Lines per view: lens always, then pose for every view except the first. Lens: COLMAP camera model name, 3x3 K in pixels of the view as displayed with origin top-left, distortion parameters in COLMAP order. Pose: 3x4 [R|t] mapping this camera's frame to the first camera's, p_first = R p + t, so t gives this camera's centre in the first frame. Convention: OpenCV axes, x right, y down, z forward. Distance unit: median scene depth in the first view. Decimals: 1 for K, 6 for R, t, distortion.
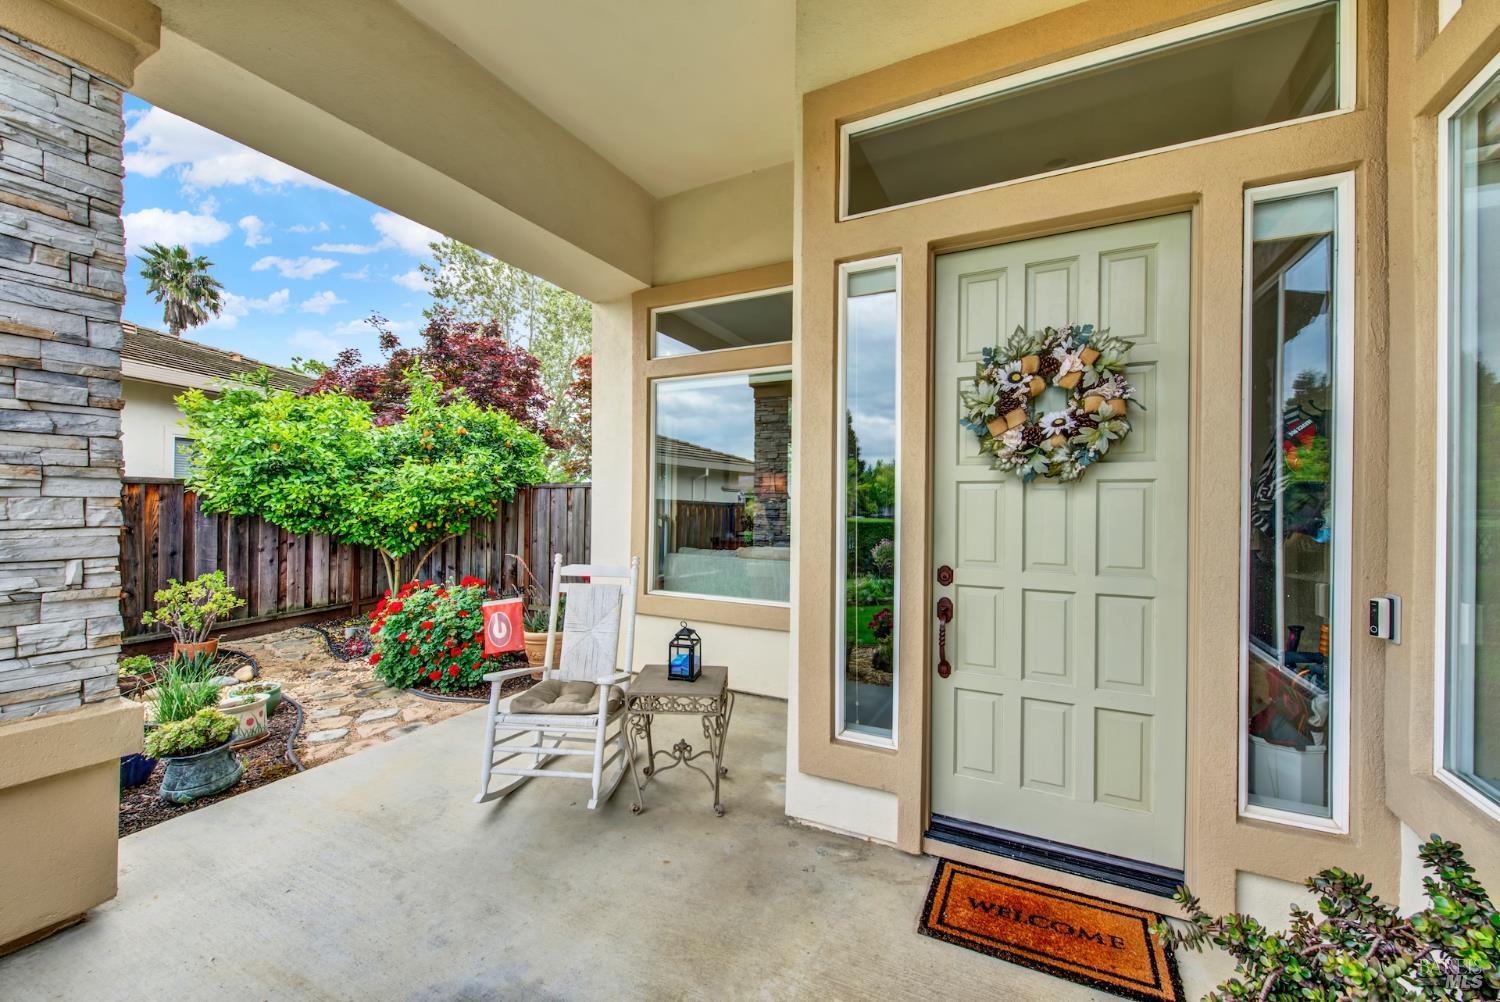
lens RADIAL K [[597.6, 0, 749.1], [0, 597.6, 501.4], [0, 0, 1]] dist [-0.003979, -0.000288]
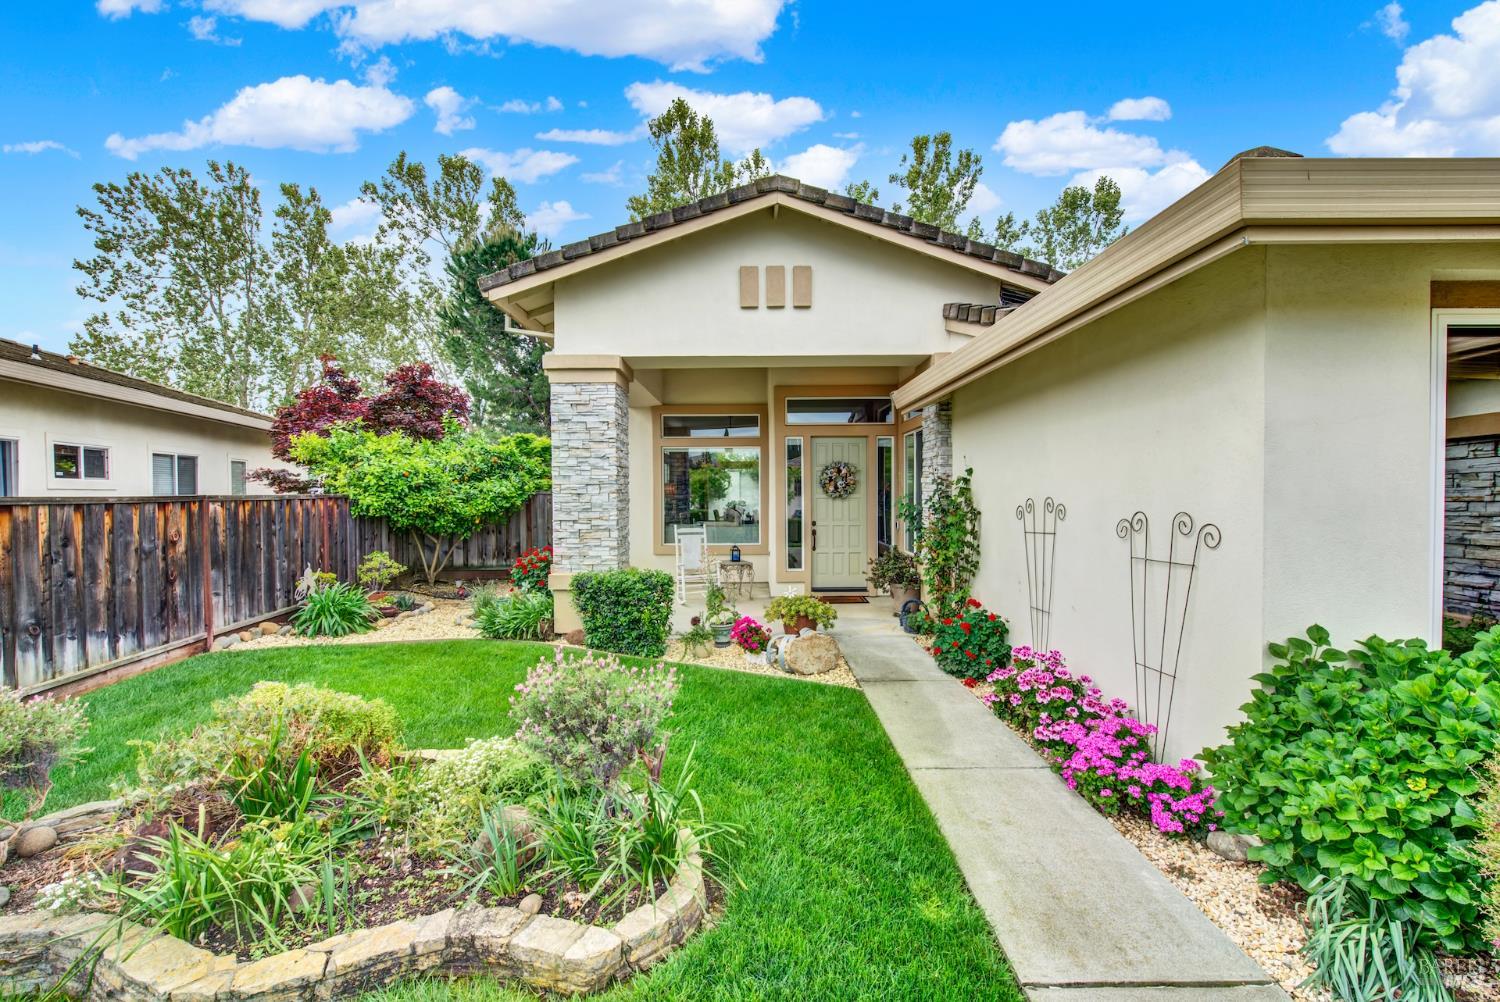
lens RADIAL K [[597.6, 0, 750.2], [0, 597.6, 489.8], [0, 0, 1]] dist [-0.003979, -0.000288]
pose [[0.890889, -0.021986, 0.453688, -1.740826], [0.016888, 0.999741, 0.015286, -0.153562], [-0.453906, -0.005956, 0.891030, -2.173580]]
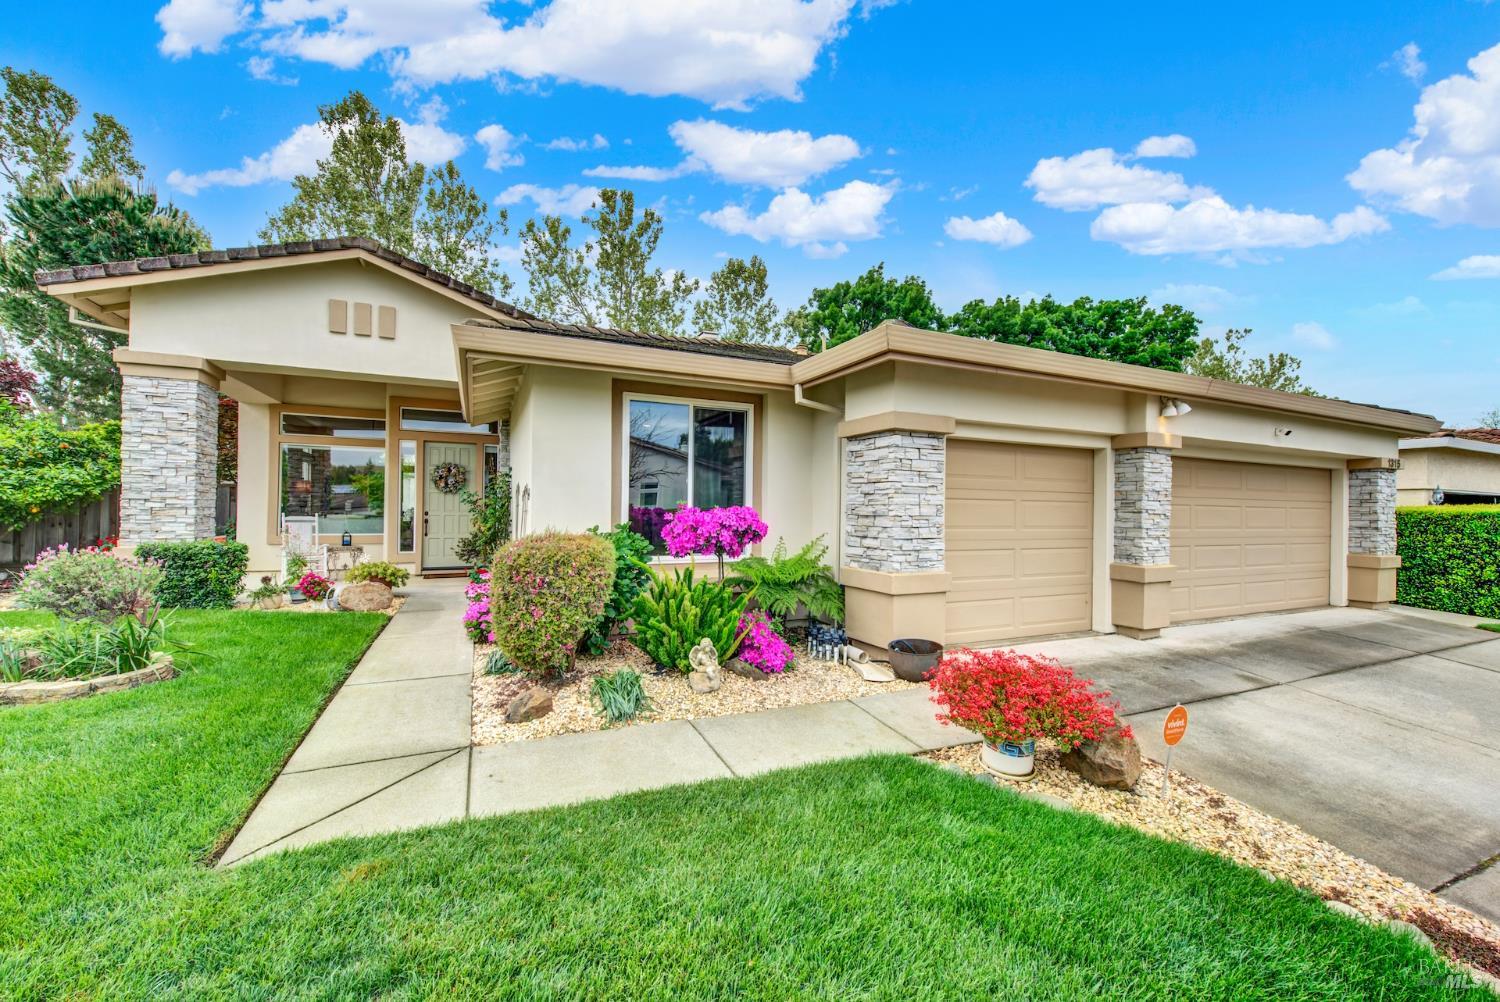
lens RADIAL K [[597.6, 0, 755.1], [0, 597.6, 496.0], [0, 0, 1]] dist [-0.003979, -0.000288]
pose [[0.618052, 0.009372, 0.786081, -1.687571], [-0.010188, 0.999940, -0.003911, -0.017392], [-0.786071, -0.005591, 0.618111, -3.748677]]
